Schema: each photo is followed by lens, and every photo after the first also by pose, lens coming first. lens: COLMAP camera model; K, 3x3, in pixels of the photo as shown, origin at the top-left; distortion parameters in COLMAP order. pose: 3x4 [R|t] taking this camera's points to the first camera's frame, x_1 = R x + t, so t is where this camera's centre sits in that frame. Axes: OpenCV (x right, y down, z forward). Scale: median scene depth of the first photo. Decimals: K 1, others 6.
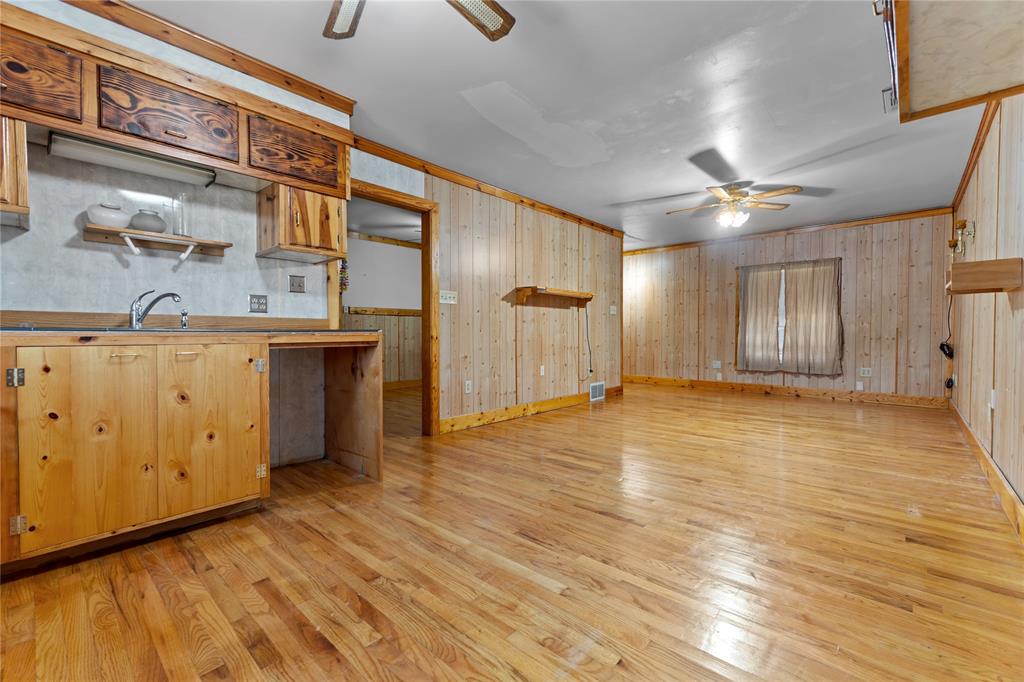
lens RADIAL K [[434.6, 0, 515.1], [0, 434.6, 342.4], [0, 0, 1]] dist [0.004249, 0.001118]
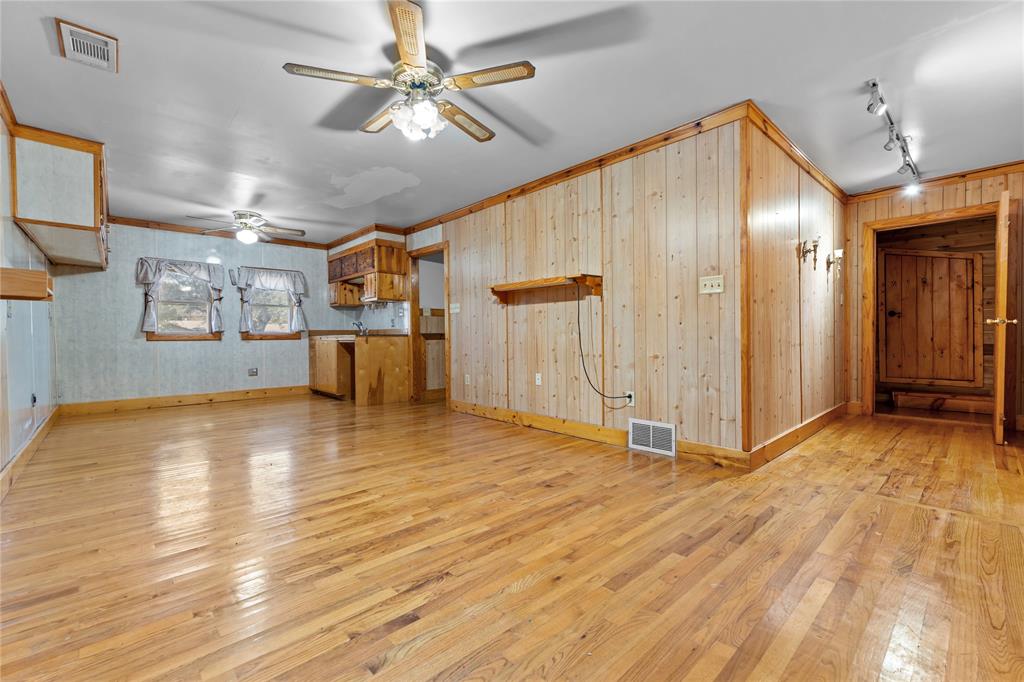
lens RADIAL K [[434.6, 0, 515.4], [0, 434.6, 336.9], [0, 0, 1]] dist [0.004249, 0.001118]
pose [[-0.086798, 0.011687, -0.996157, 0.918330], [-0.006708, 0.999902, 0.012315, -0.027306], [0.996203, 0.007751, -0.086711, 1.046366]]
